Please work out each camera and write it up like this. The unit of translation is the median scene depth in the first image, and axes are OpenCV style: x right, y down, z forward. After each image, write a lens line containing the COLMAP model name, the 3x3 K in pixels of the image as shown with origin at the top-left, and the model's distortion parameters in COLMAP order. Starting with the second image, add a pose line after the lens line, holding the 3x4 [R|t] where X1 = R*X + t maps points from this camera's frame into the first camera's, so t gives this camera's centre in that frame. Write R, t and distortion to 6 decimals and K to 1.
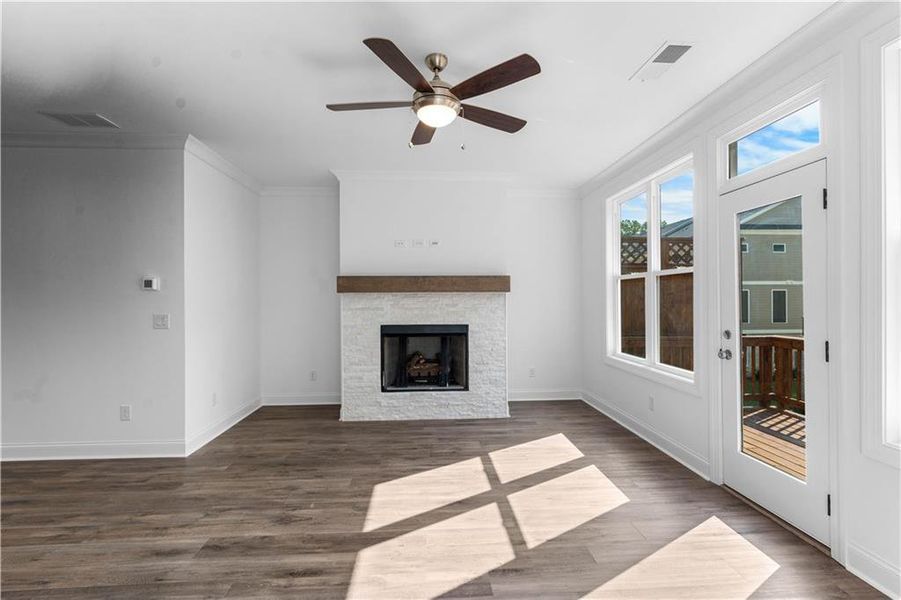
lens RADIAL K [[405.4, 0, 448.2], [0, 405.4, 297.5], [0, 0, 1]] dist [-0.007798, 0.003502]
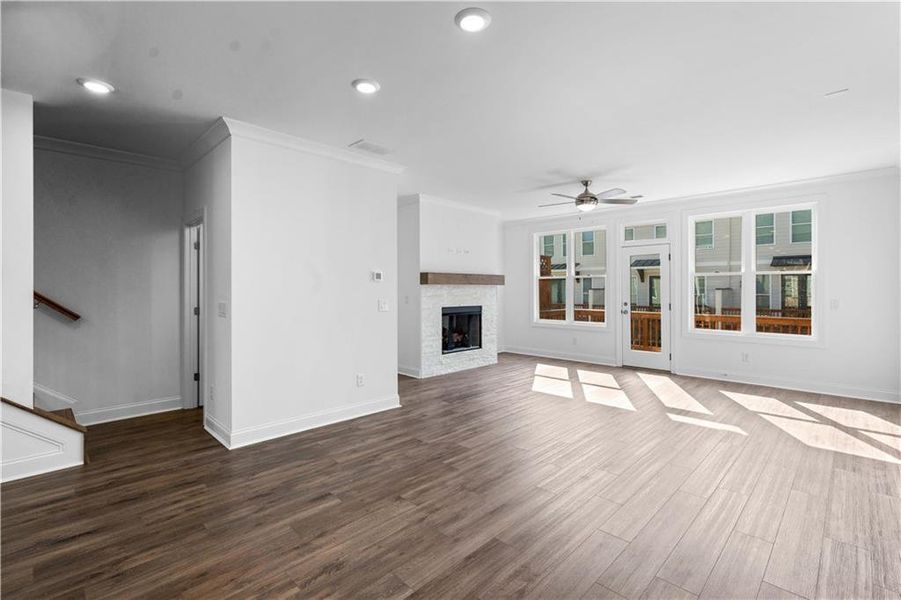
lens RADIAL K [[405.4, 0, 447.6], [0, 405.4, 291.5], [0, 0, 1]] dist [-0.007798, 0.003502]
pose [[0.747005, 0.001128, 0.664818, -1.428643], [-0.004897, 0.999981, 0.003805, 0.007281], [-0.664801, -0.006098, 0.746996, -0.107937]]
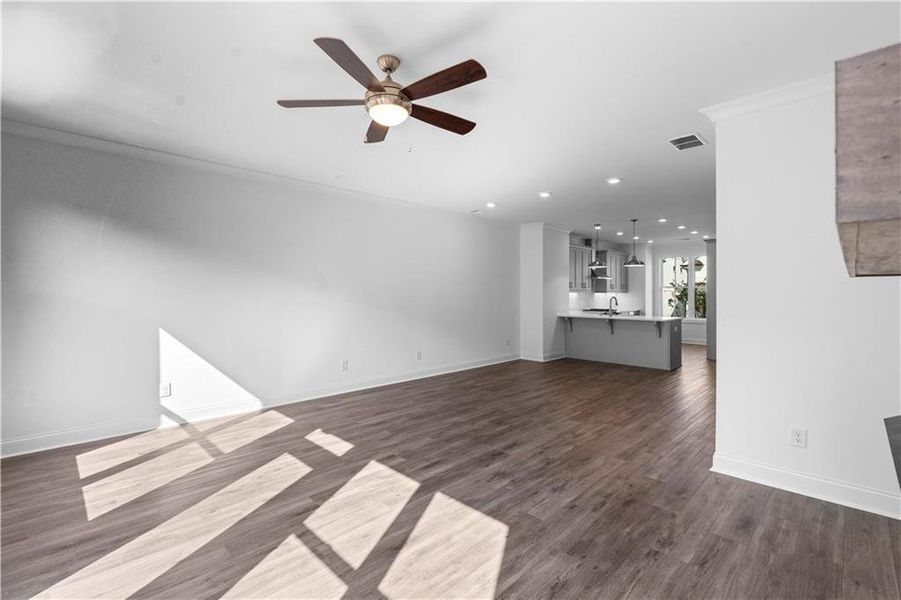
lens RADIAL K [[405.4, 0, 453.7], [0, 405.4, 290.4], [0, 0, 1]] dist [-0.007798, 0.003502]
pose [[-0.742863, -0.001138, -0.669442, 0.368892], [0.007045, 0.999930, -0.009517, 0.002967], [0.669406, -0.011786, -0.742803, 1.287309]]
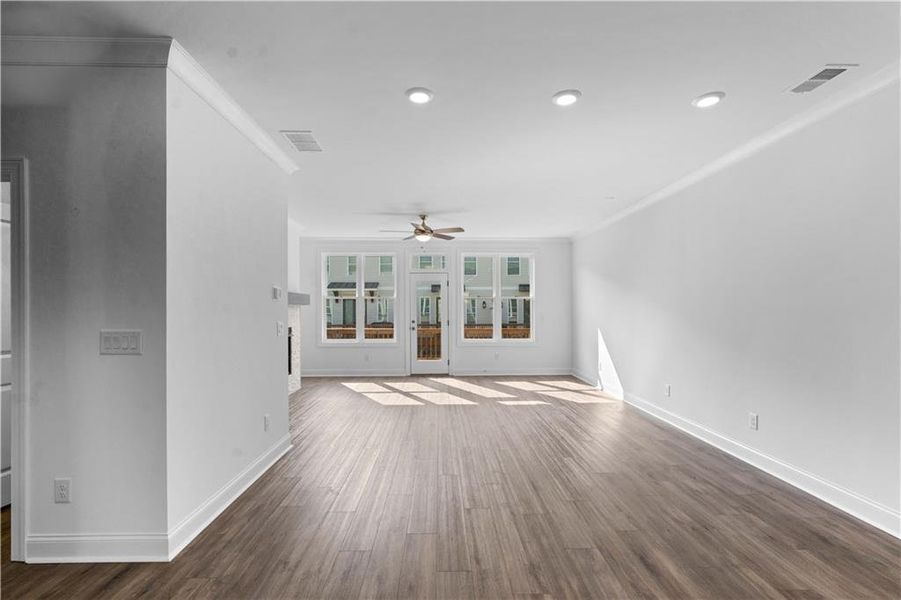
lens RADIAL K [[405.4, 0, 446.1], [0, 405.4, 307.1], [0, 0, 1]] dist [-0.007798, 0.003502]
pose [[0.039912, 0.009049, 0.999162, -1.779250], [-0.000714, 0.999959, -0.009027, 0.008909], [-0.999203, -0.000353, 0.039916, 0.517112]]
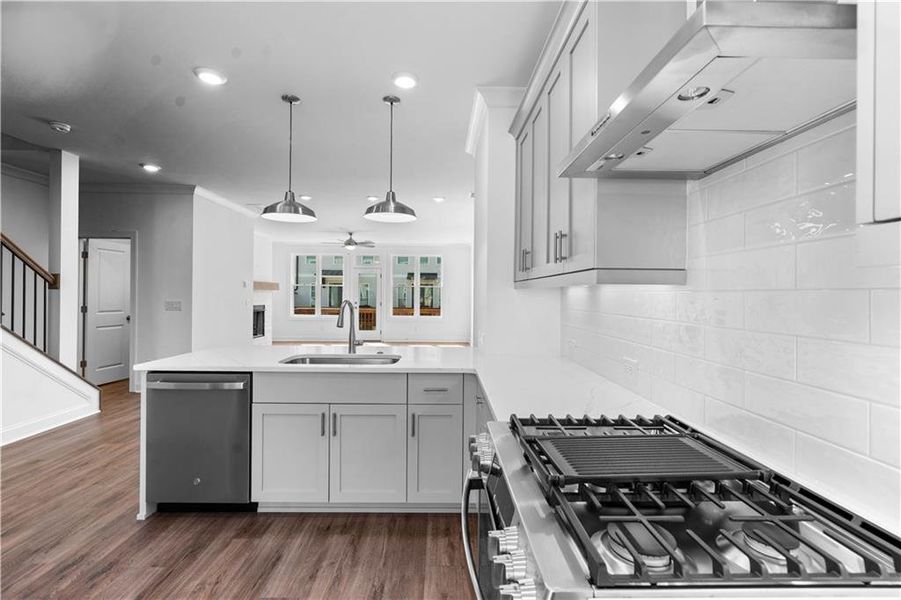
lens RADIAL K [[405.4, 0, 449.5], [0, 405.4, 295.1], [0, 0, 1]] dist [-0.007798, 0.003502]
pose [[0.034748, 0.004705, 0.999385, -2.686239], [-0.013231, 0.999903, -0.004248, 0.012266], [-0.999309, -0.013075, 0.034807, -0.065915]]
